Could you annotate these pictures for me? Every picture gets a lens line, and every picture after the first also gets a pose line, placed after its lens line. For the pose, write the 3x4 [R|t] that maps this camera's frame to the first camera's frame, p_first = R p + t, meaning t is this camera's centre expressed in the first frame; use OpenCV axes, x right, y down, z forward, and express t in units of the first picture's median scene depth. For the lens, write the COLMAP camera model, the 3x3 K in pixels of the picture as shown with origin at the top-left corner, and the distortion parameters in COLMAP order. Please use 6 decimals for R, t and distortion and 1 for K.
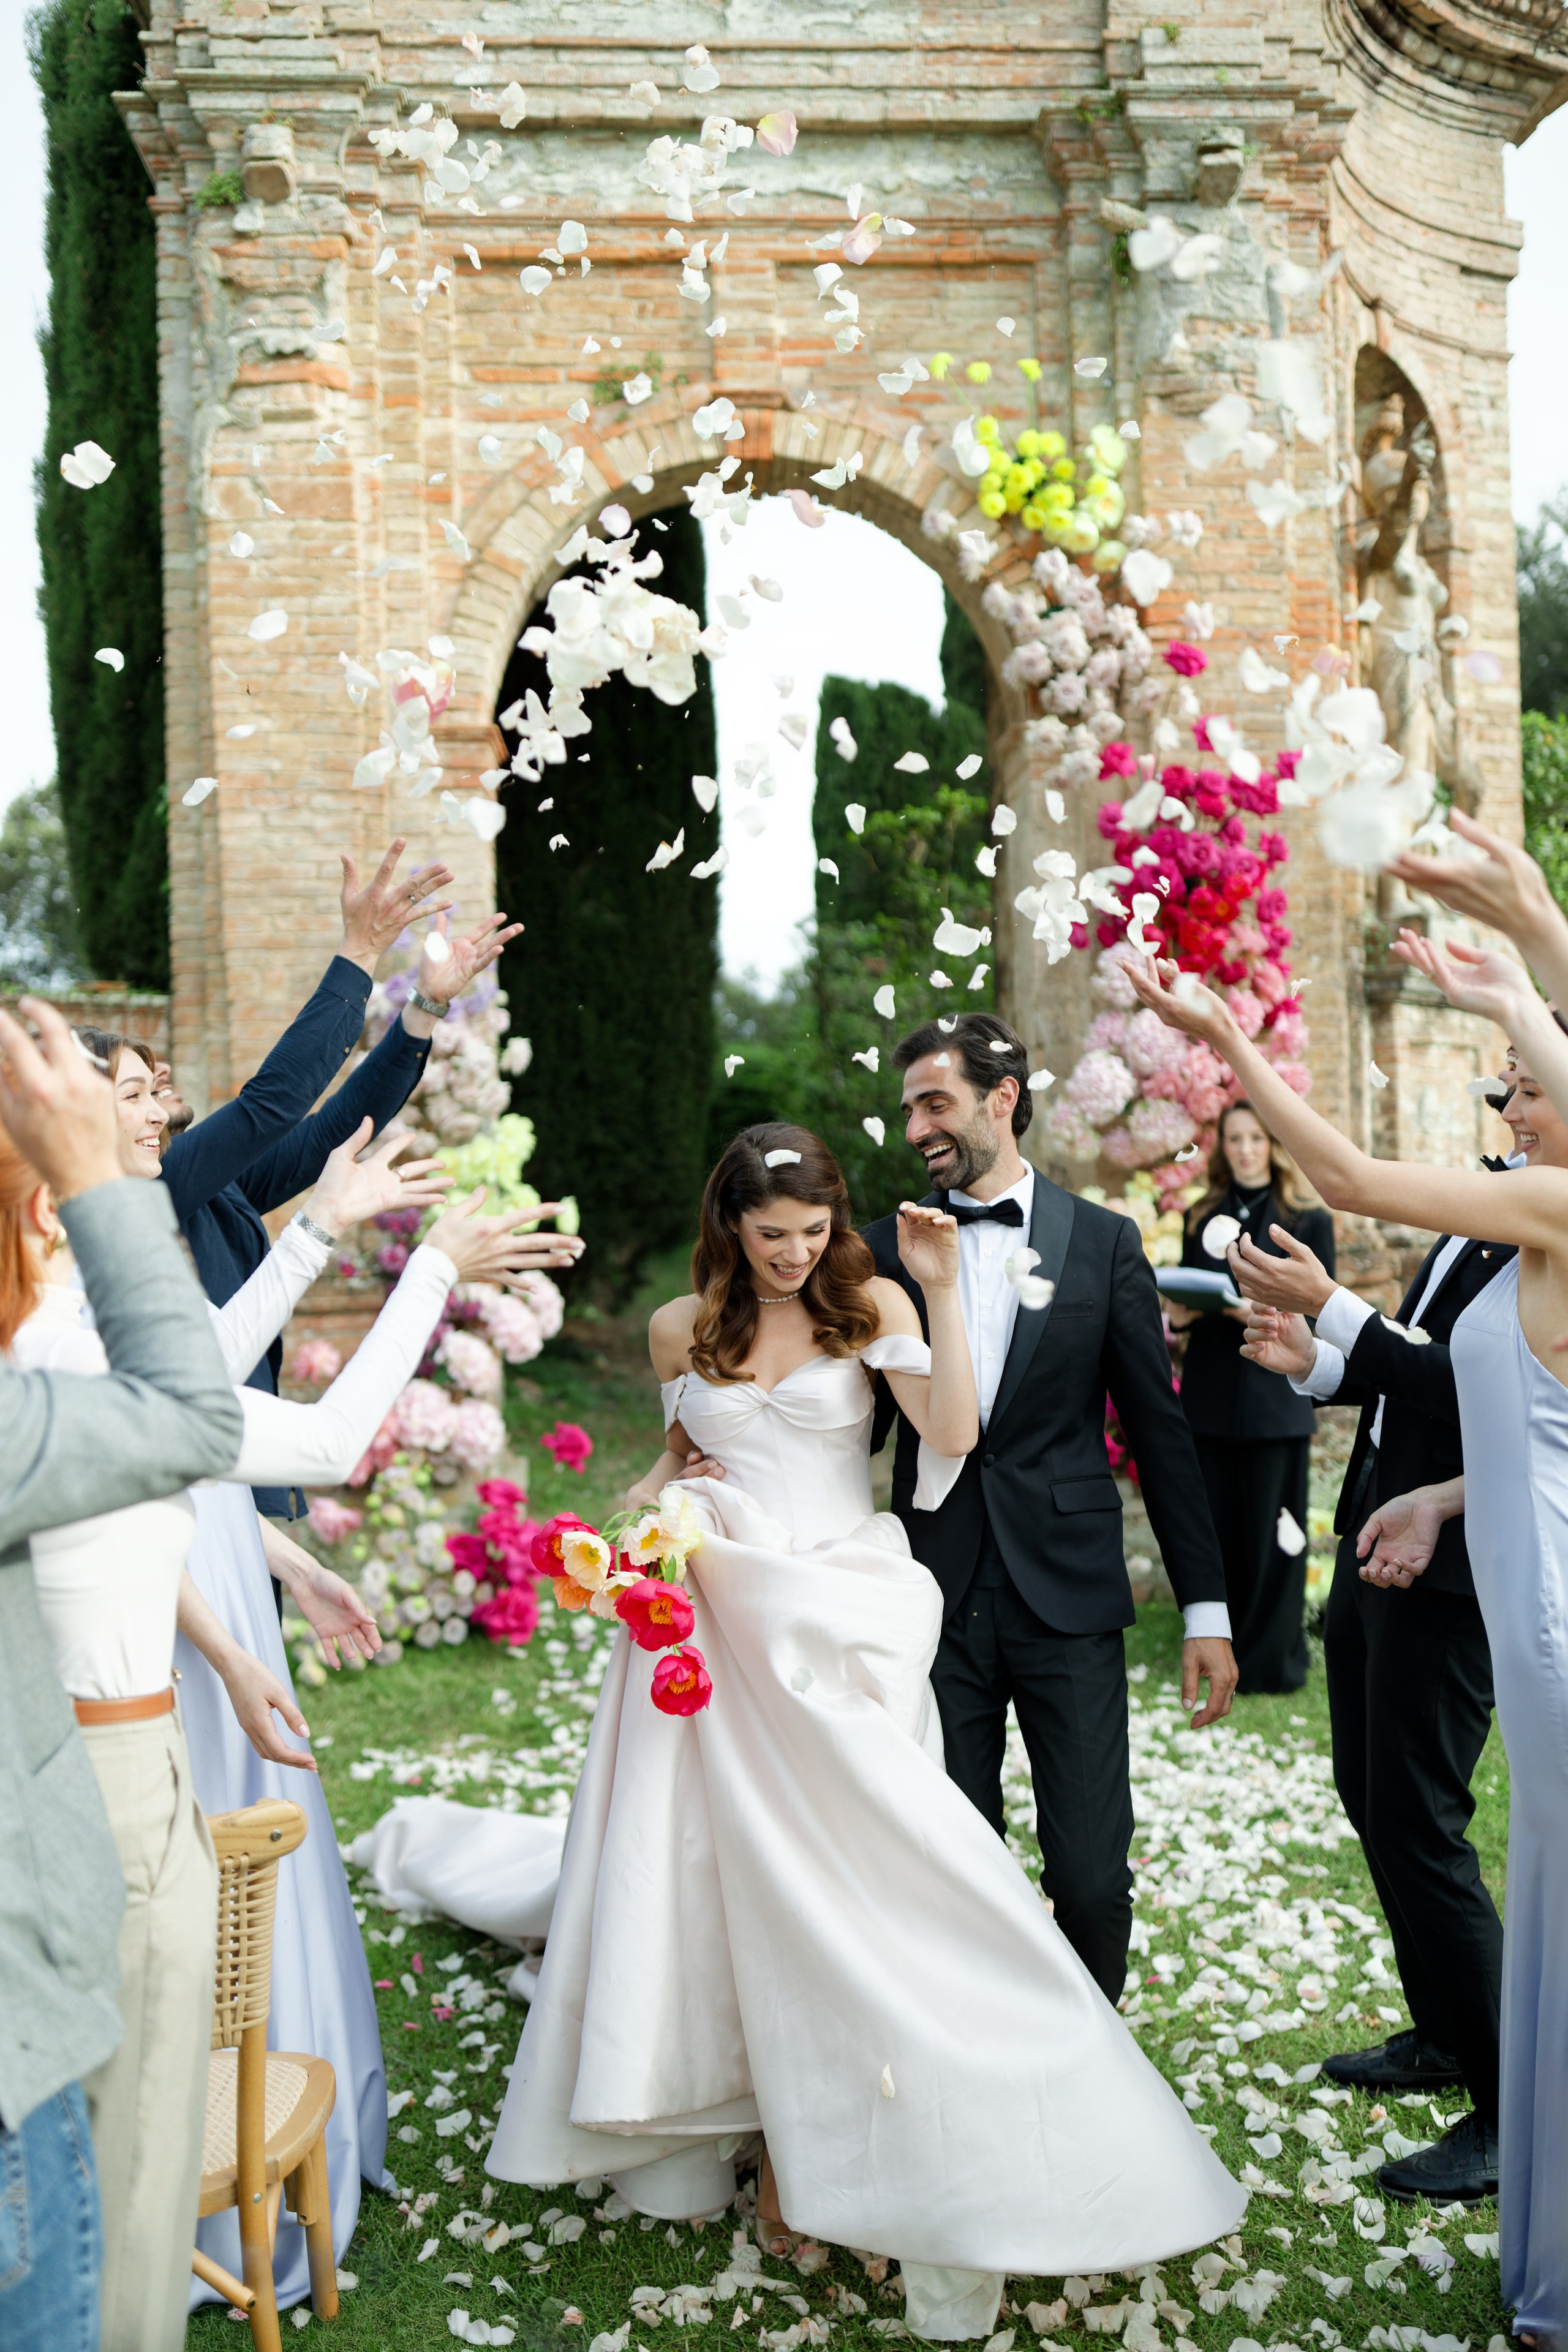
lens RADIAL K [[2293.6, 0, 742.1], [0, 2293.6, 1139.7], [0, 0, 1]] dist [0.007692, 0.000000]
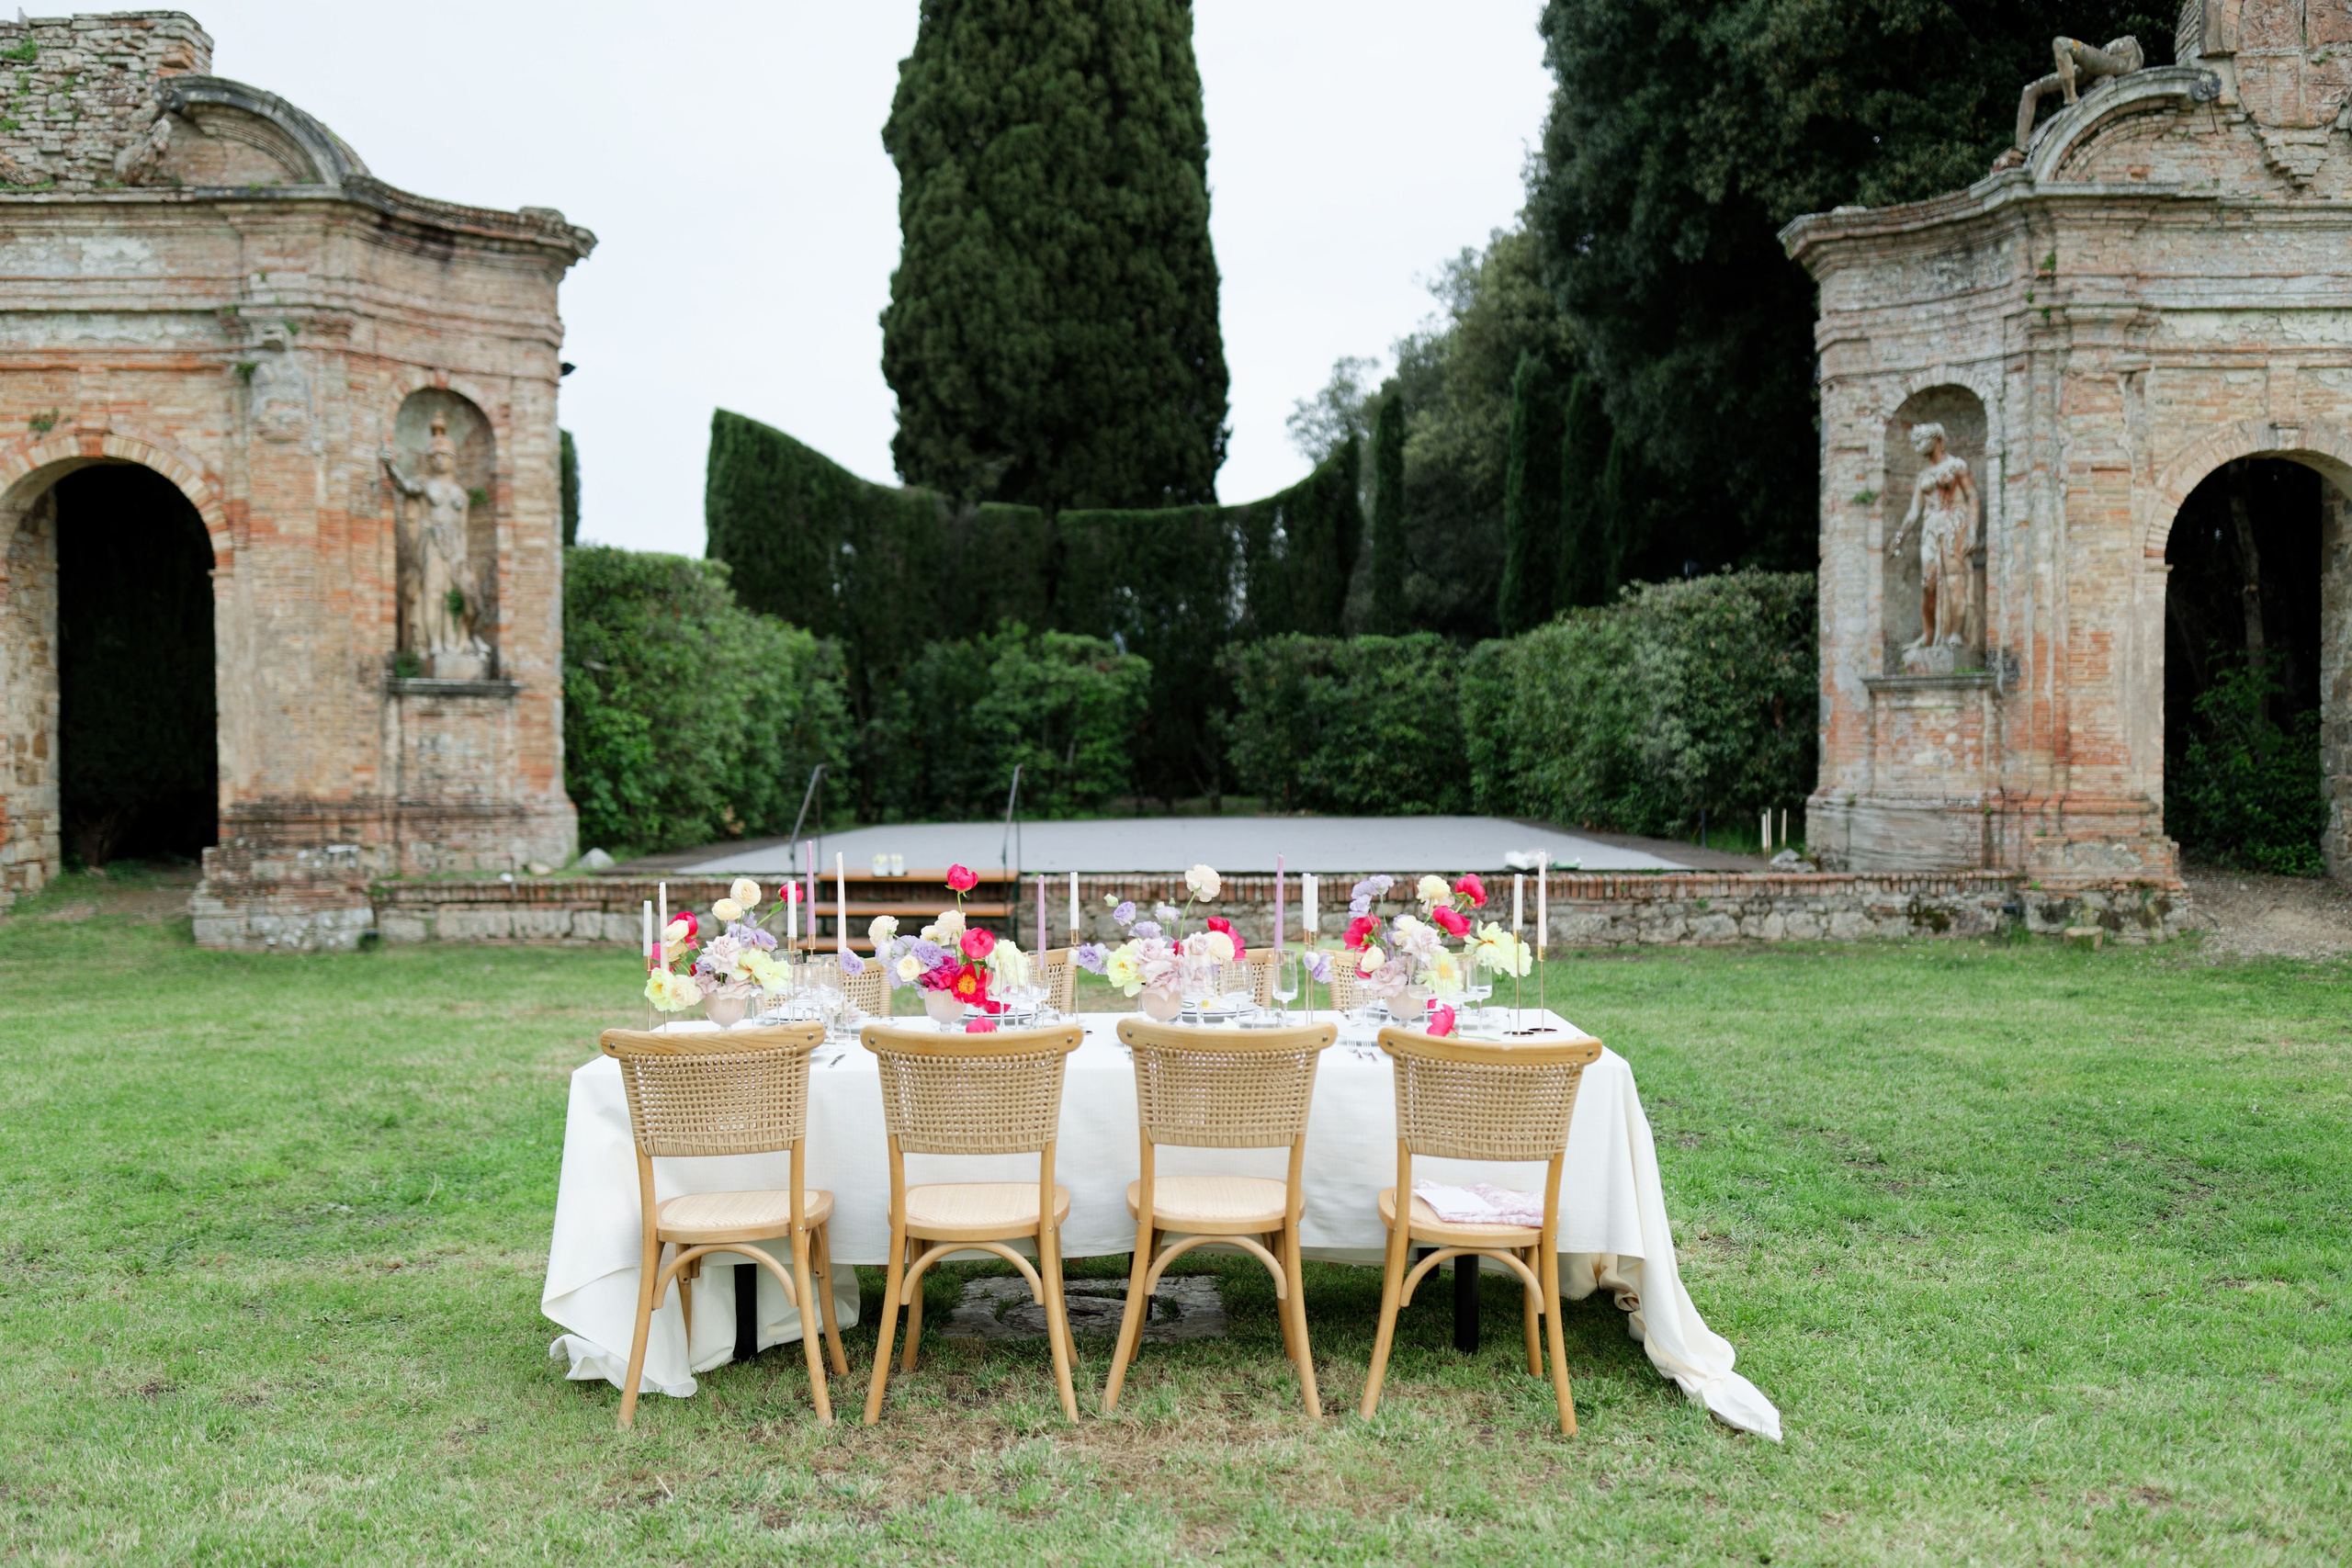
lens RADIAL K [[2293.3, 0, 1051.2], [0, 2293.3, 787.5], [0, 0, 1]] dist [0.007692, 0.000000]
pose [[0.998557, 0.013594, -0.051959, 1.106752], [-0.012884, 0.999819, 0.013988, -0.010794], [0.052140, -0.013299, 0.998551, -1.272323]]
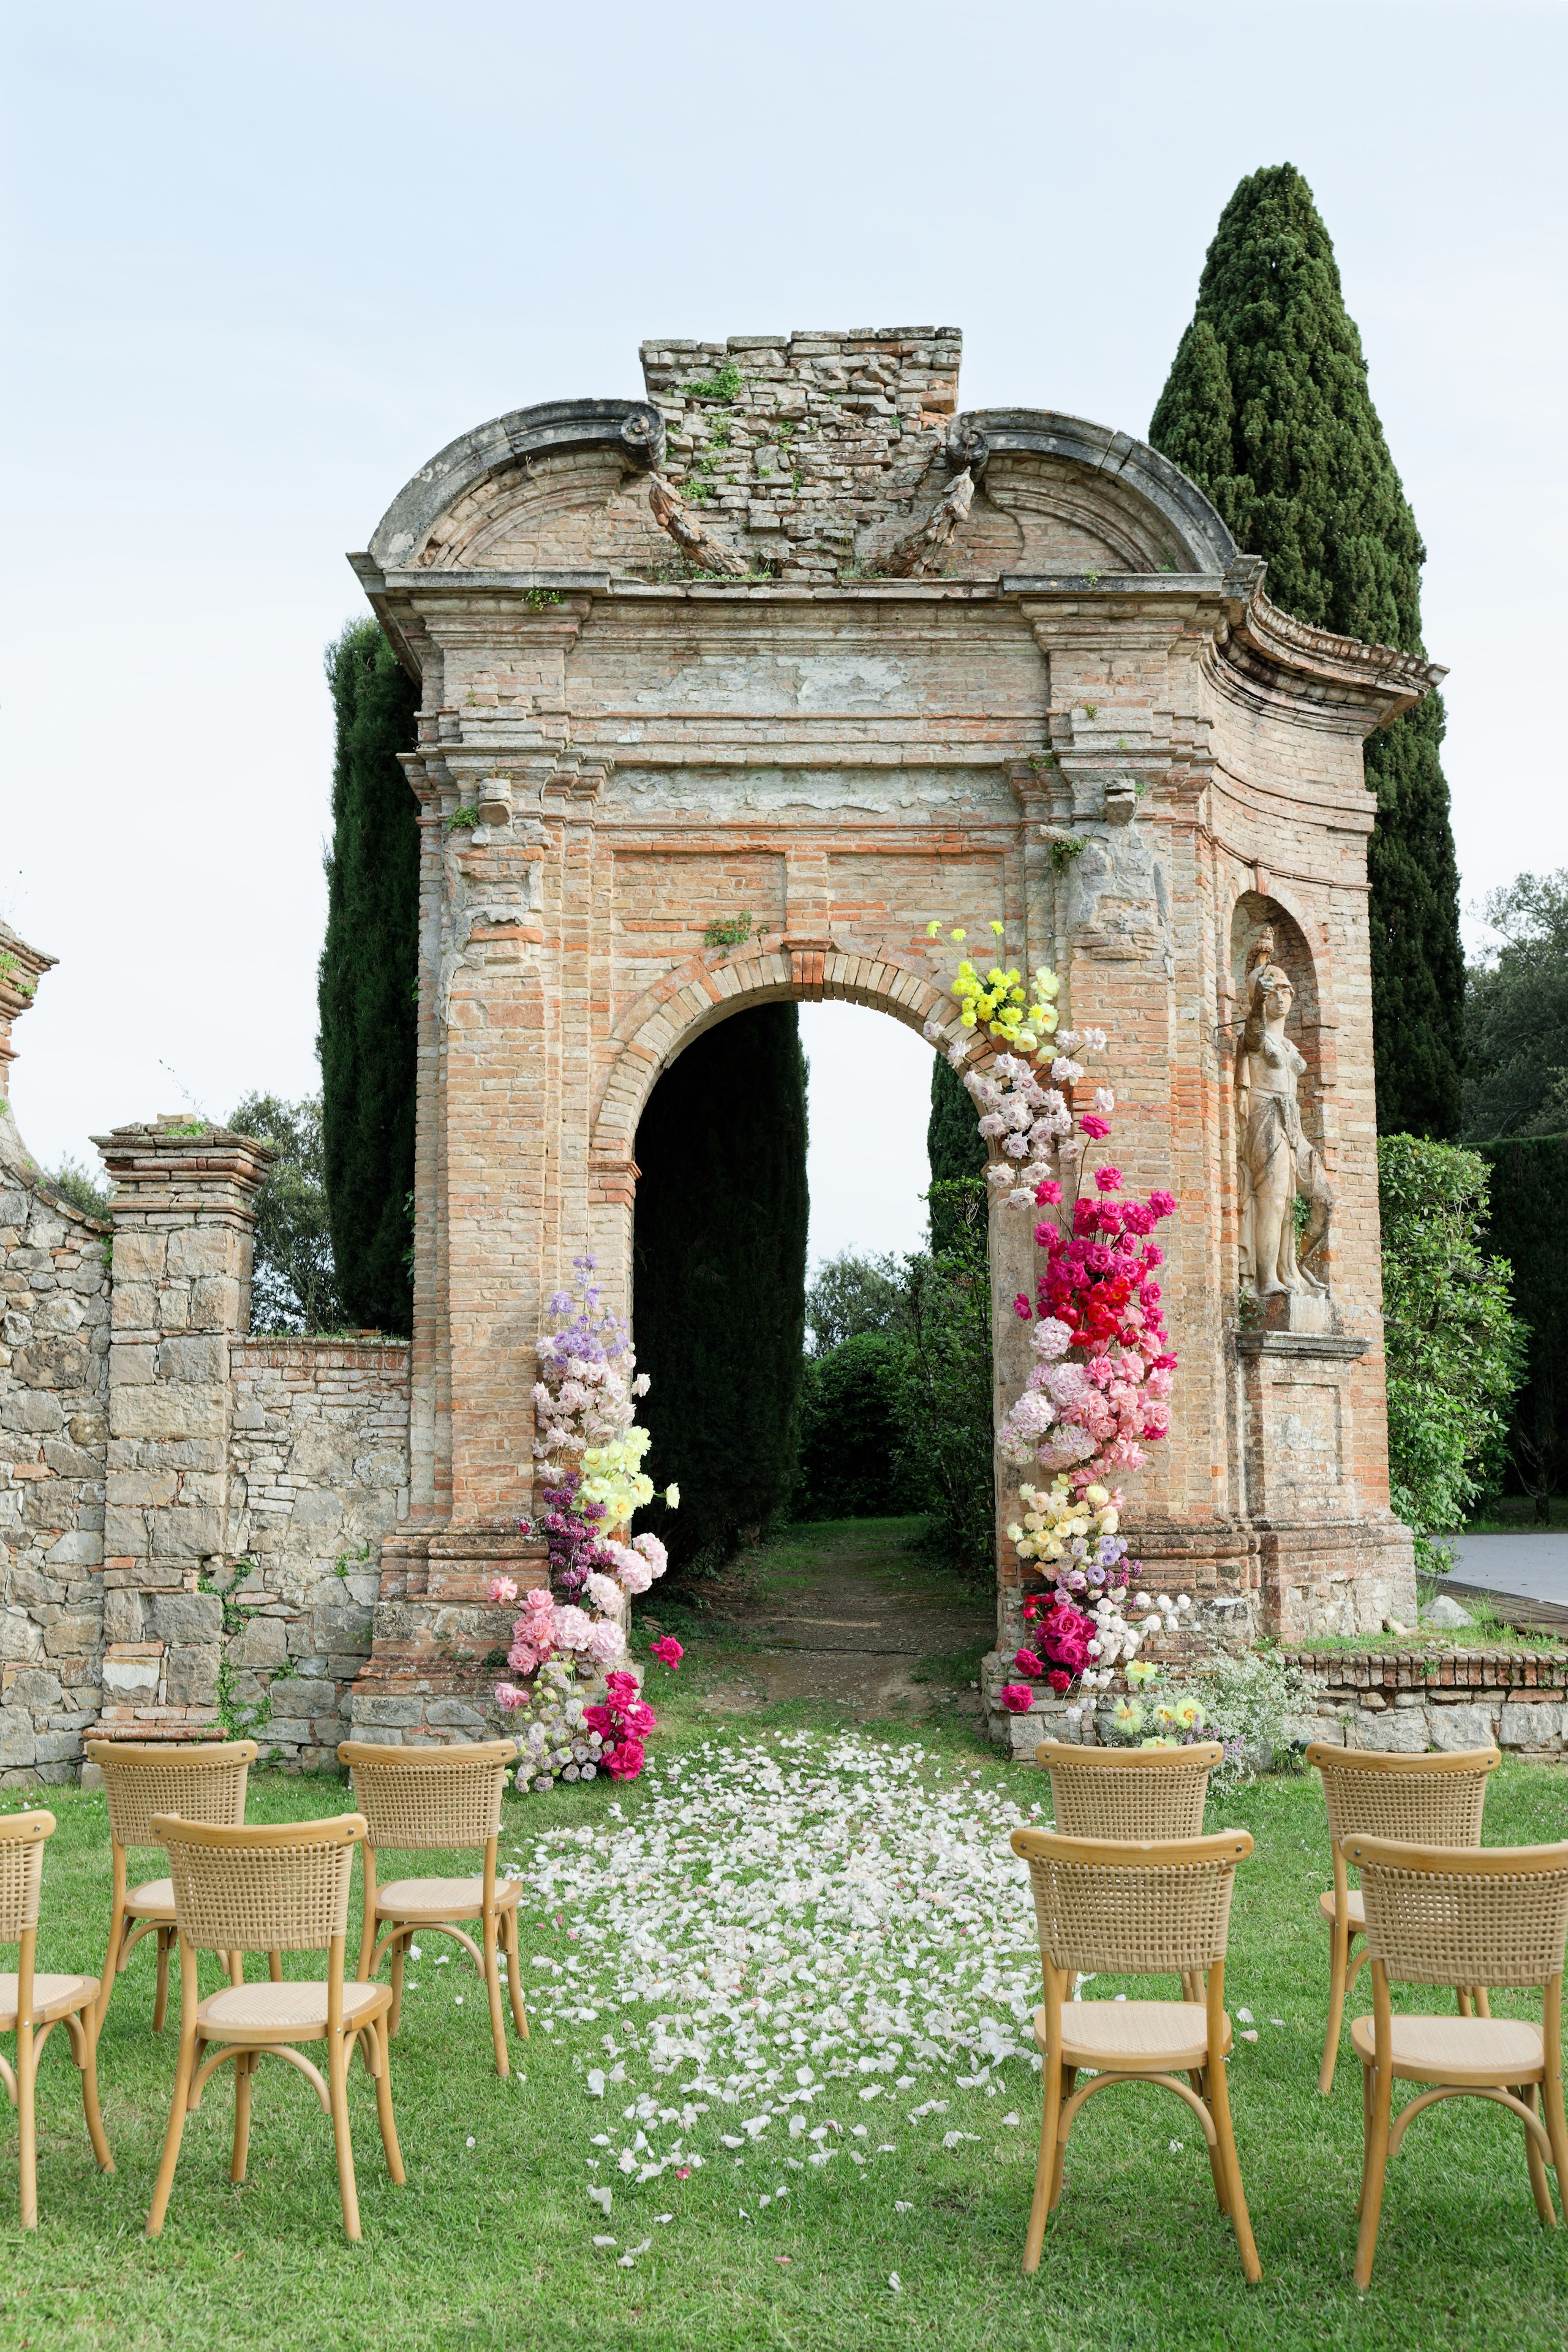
lens RADIAL K [[2302.8, 0, 780.7], [0, 2302.8, 1166.6], [0, 0, 1]] dist [0.012499, 0.000000]
pose [[0.998460, 0.012822, -0.053981, 0.069142], [-0.018496, 0.994199, -0.105958, -0.020909], [0.052310, 0.106794, 0.992904, -0.481719]]
